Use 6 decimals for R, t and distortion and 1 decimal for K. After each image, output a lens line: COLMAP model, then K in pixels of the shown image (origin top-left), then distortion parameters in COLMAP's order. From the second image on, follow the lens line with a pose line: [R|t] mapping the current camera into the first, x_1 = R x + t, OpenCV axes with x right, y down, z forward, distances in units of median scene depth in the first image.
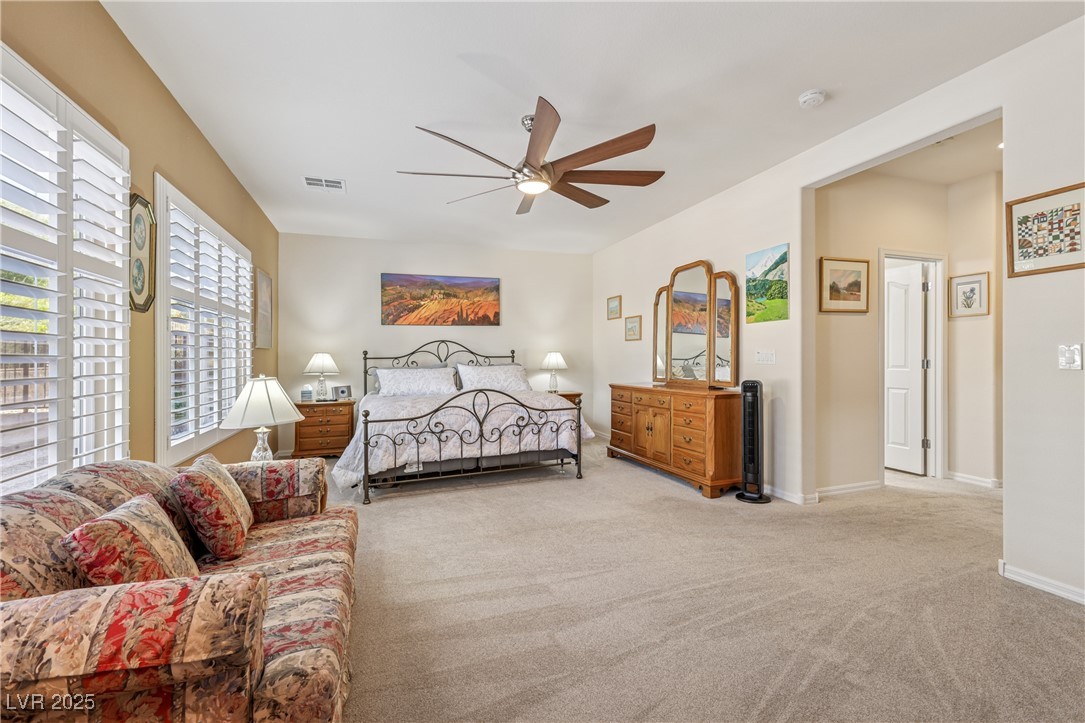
lens RADIAL K [[473.2, 0, 542.2], [0, 473.2, 354.6], [0, 0, 1]] dist [0.003222, 0.000247]
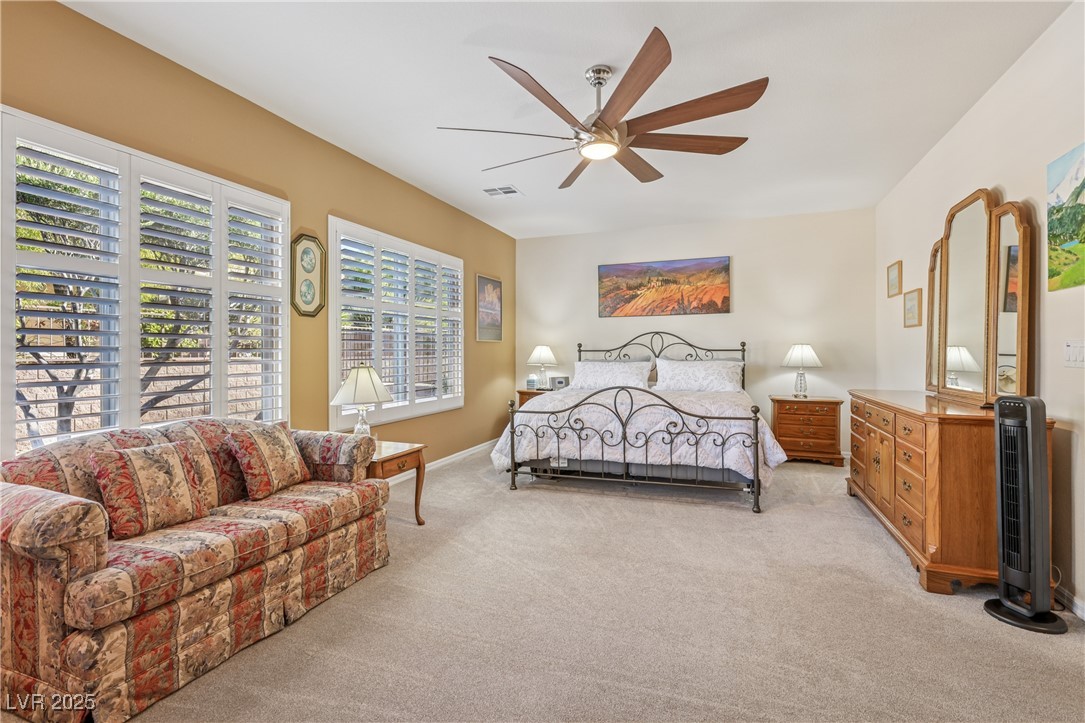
lens RADIAL K [[494.2, 0, 545.3], [0, 494.2, 343.8], [0, 0, 1]] dist [0.002763, 0.000592]
pose [[0.758790, -0.001903, -0.651332, 0.365951], [-0.002061, 0.999984, -0.005323, -0.001920], [0.651332, 0.005382, 0.758774, 0.198278]]
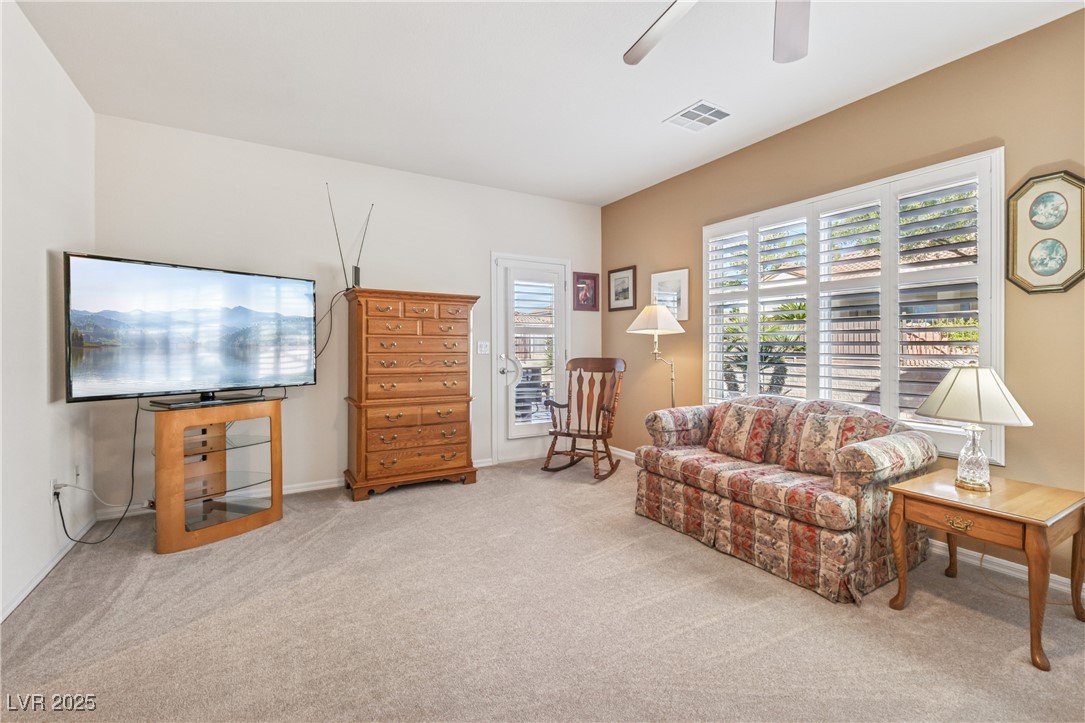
lens RADIAL K [[470.4, 0, 545.5], [0, 470.4, 351.4], [0, 0, 1]] dist [-0.003296, -0.000127]
pose [[-0.979864, 0.013688, -0.199198, 0.193209], [0.012011, 0.999882, 0.009626, 0.003270], [0.199306, 0.007040, -0.979912, 0.980684]]
